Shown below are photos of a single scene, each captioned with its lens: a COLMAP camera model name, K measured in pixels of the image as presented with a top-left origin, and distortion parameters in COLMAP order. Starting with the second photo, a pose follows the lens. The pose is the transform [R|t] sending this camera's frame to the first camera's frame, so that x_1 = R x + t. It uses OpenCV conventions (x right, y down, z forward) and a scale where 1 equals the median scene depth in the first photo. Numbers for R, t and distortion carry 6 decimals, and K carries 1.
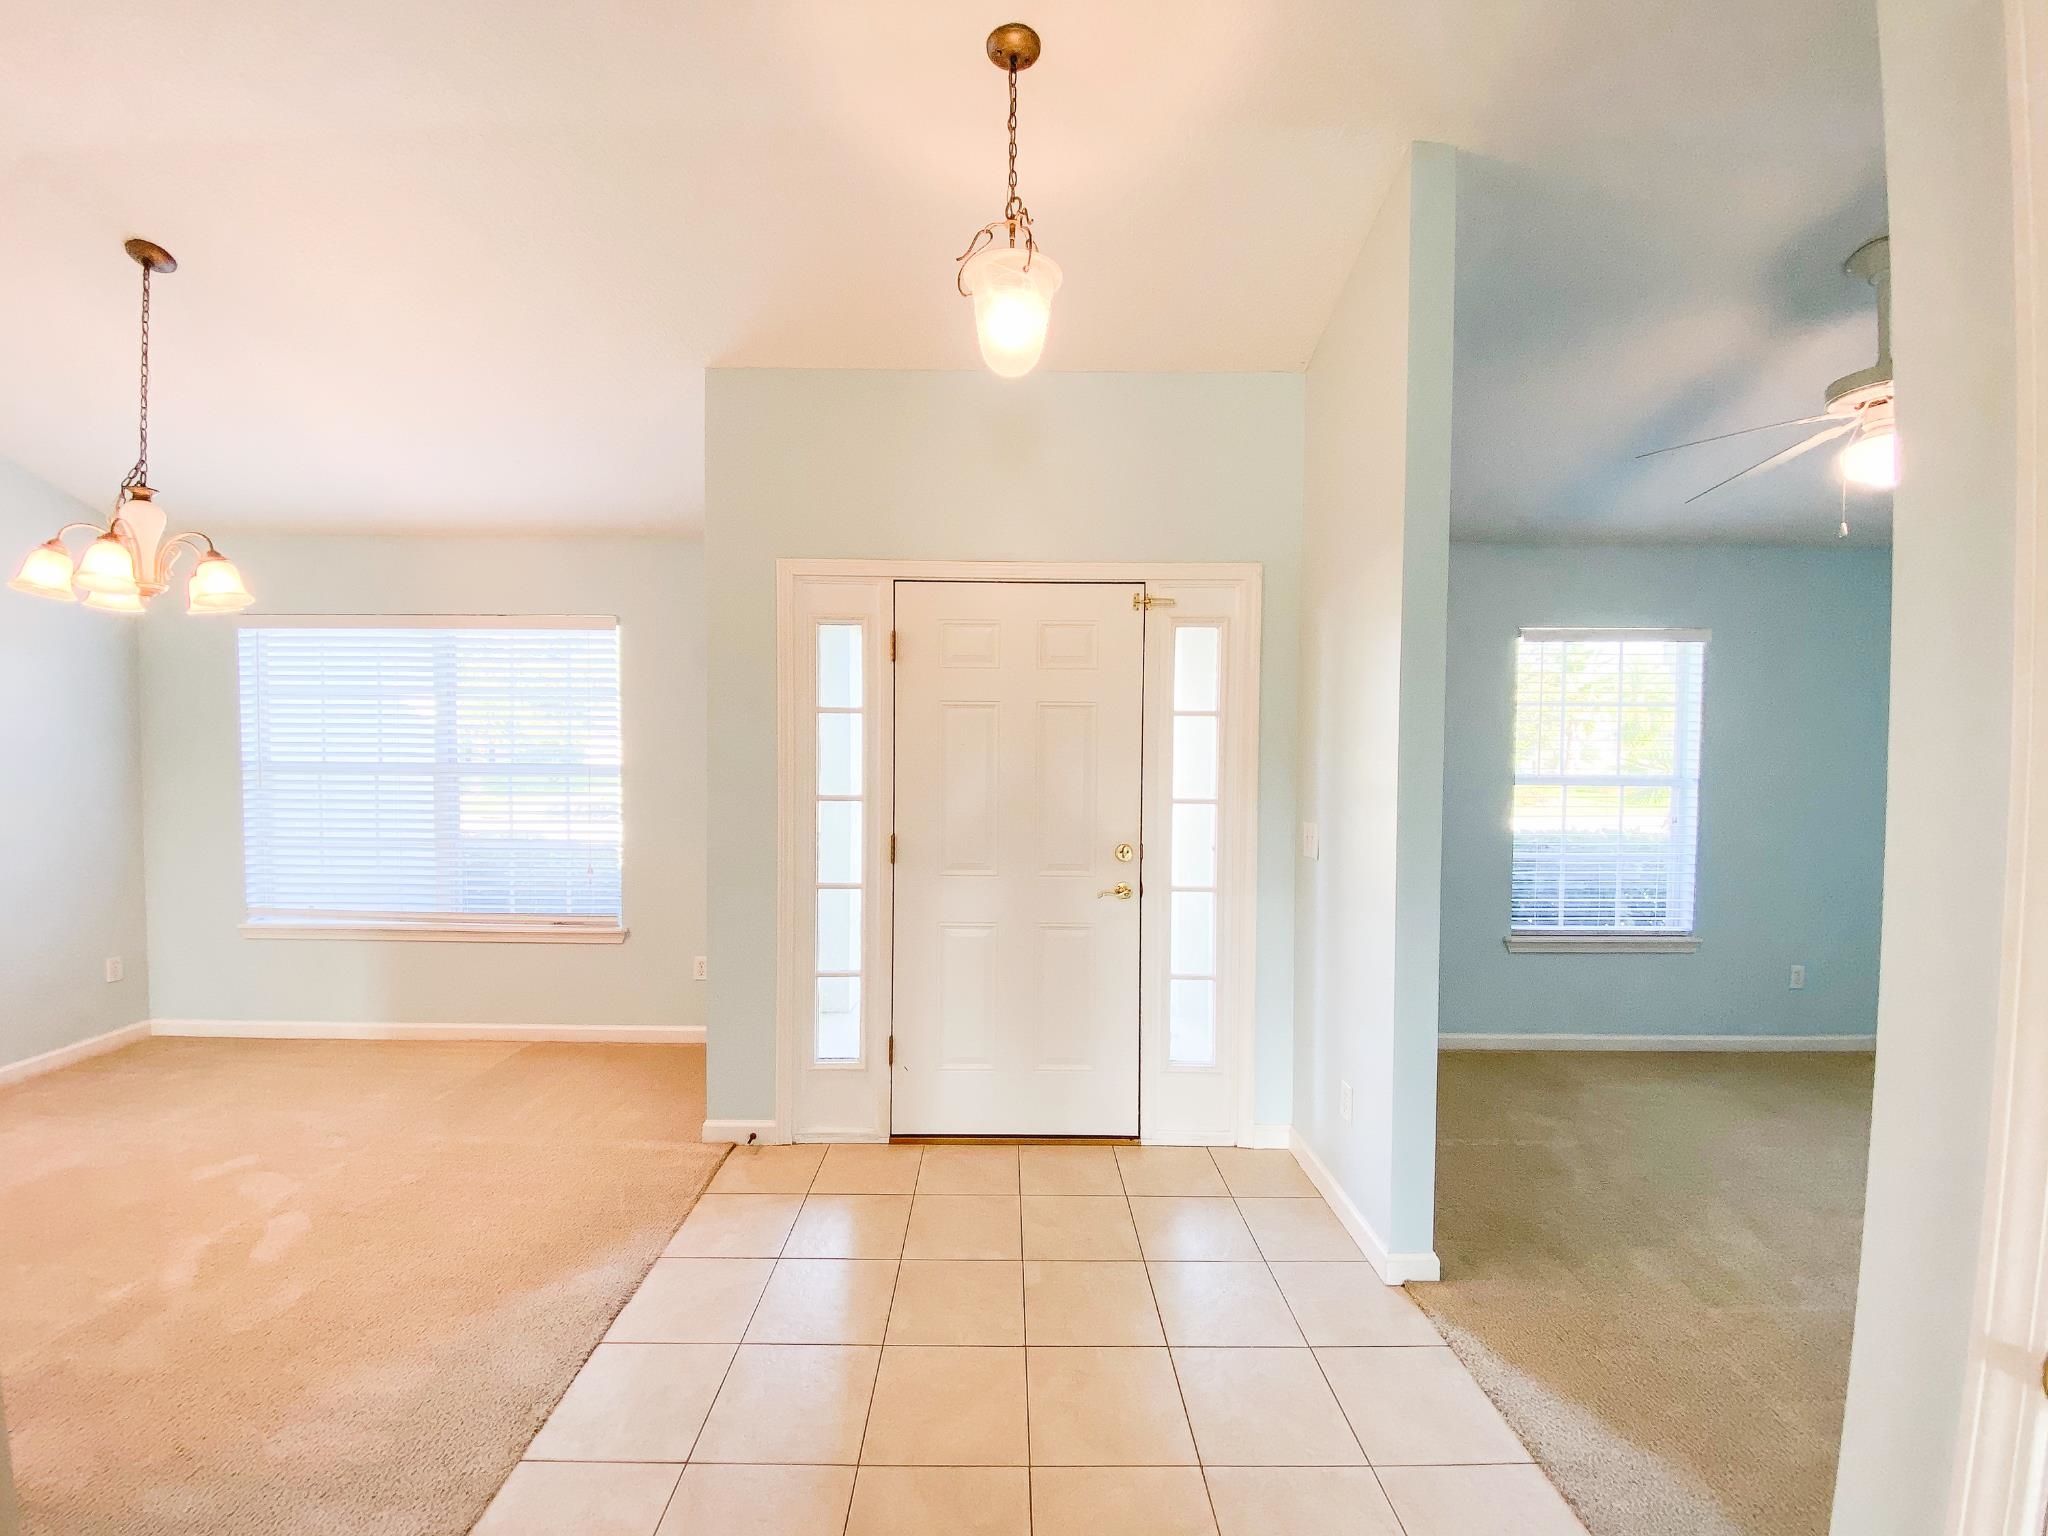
lens RADIAL K [[847.0, 0, 1024.0], [0, 847.0, 768.0], [0, 0, 1]] dist [-0.001325, -0.000218]
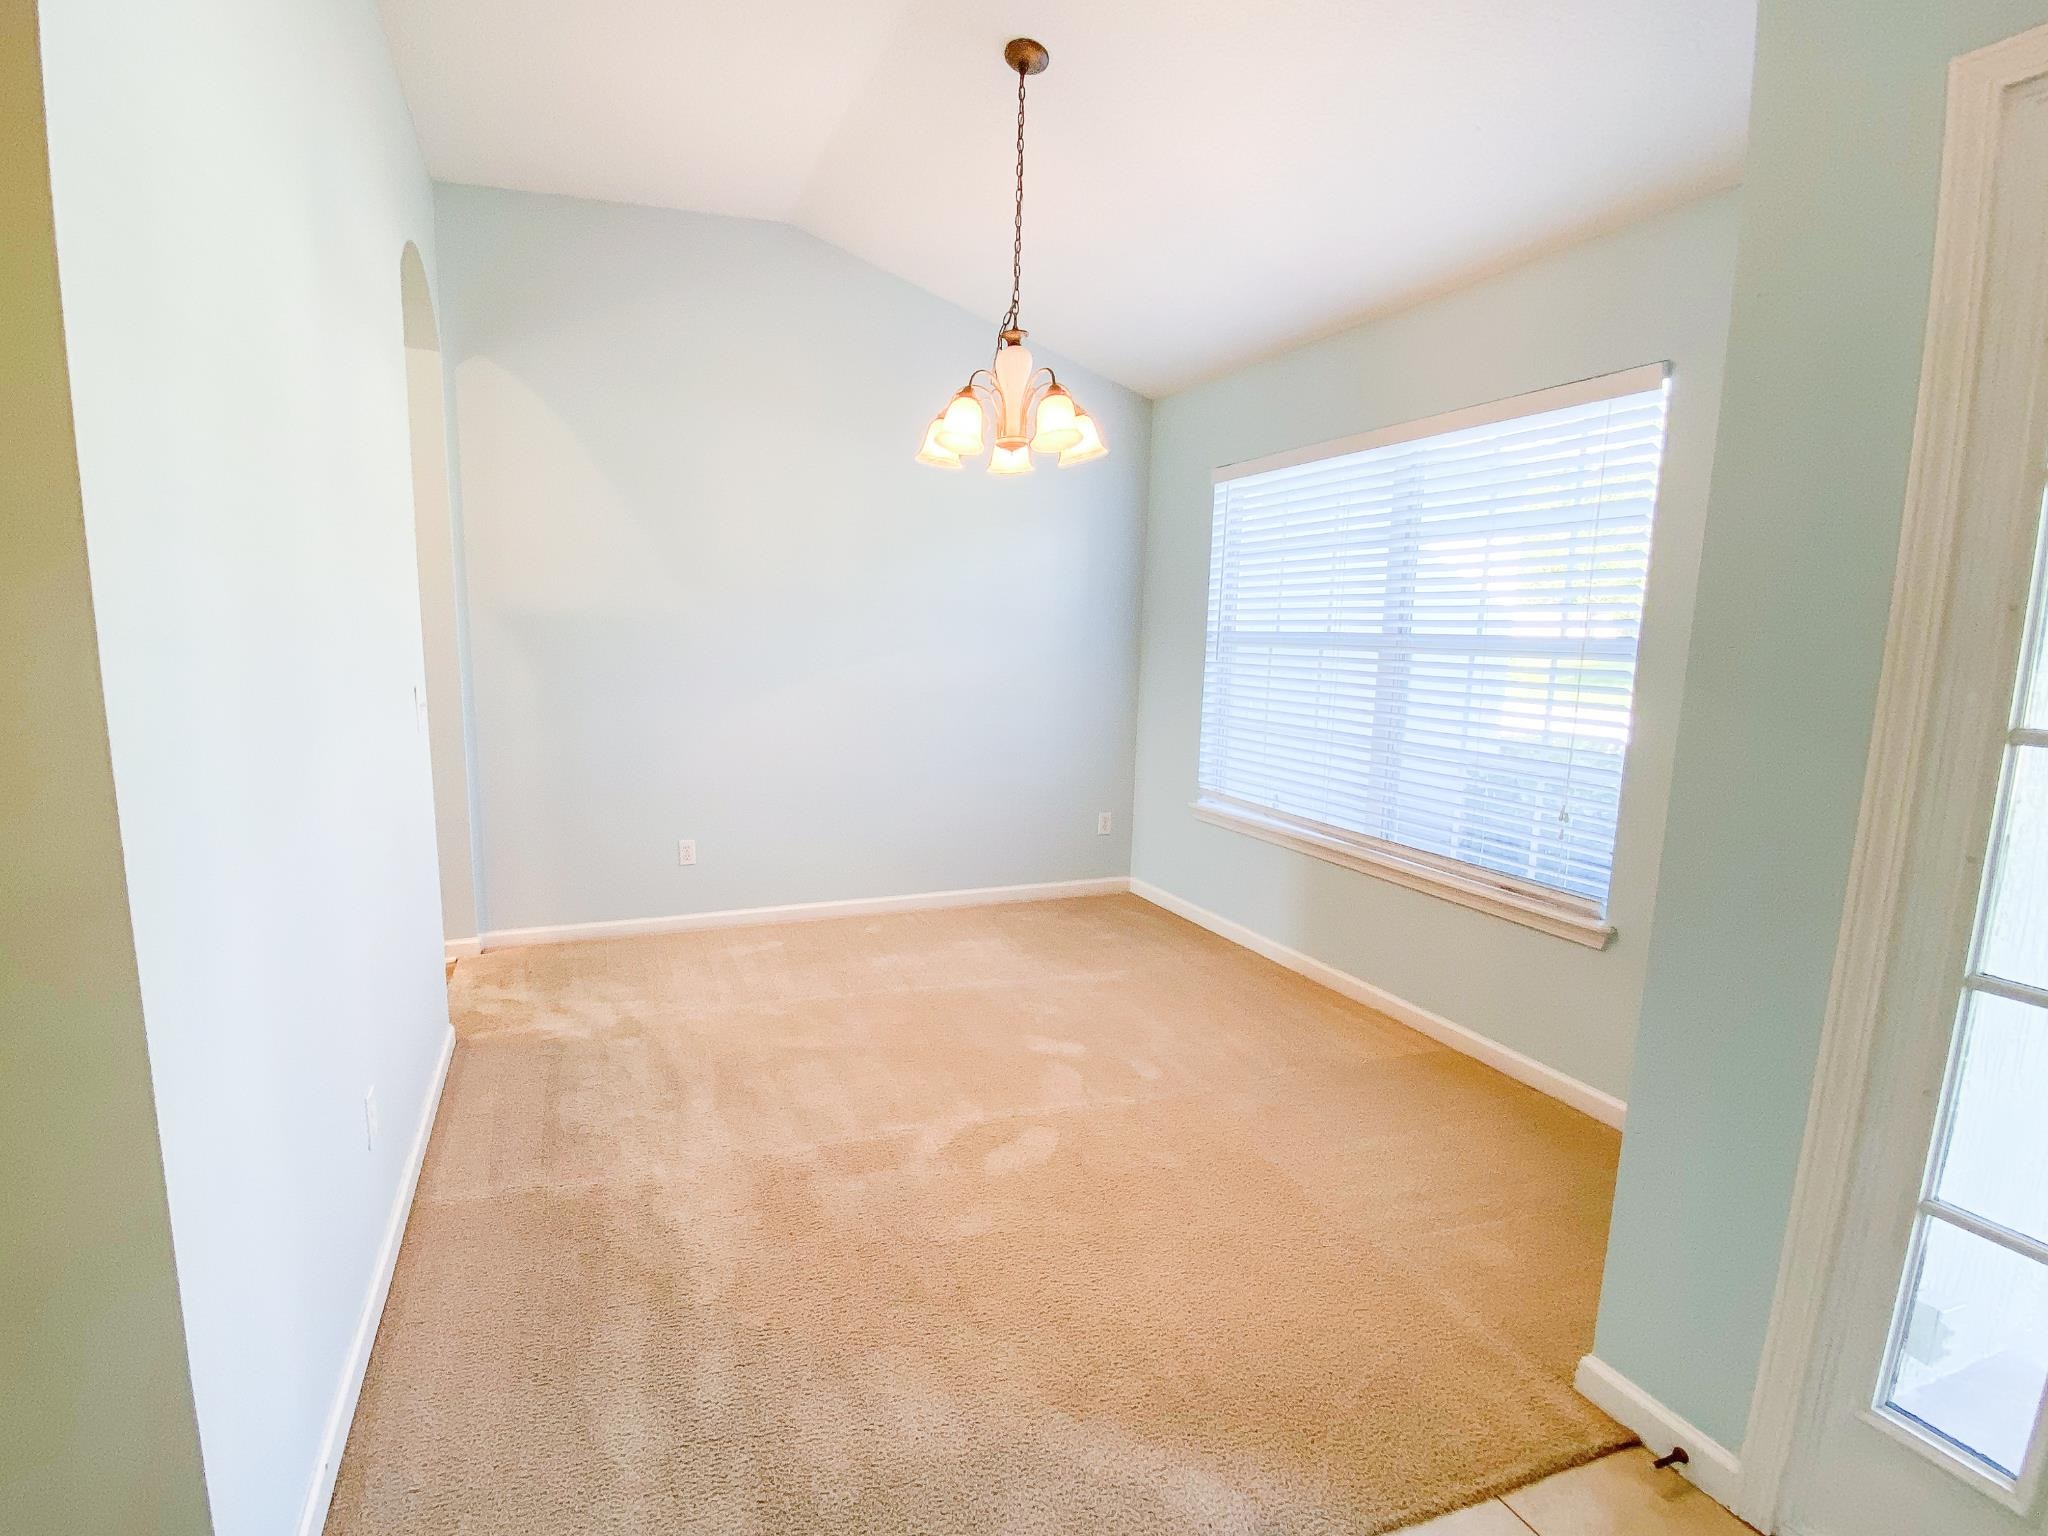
lens RADIAL K [[915.2, 0, 1024.0], [0, 915.2, 768.0], [0, 0, 1]] dist [0.024810, -0.020100]
pose [[0.267297, 0.140150, -0.953368, 0.004764], [-0.022835, 0.990010, 0.139134, 0.005454], [0.963344, -0.015420, 0.267827, 0.529091]]
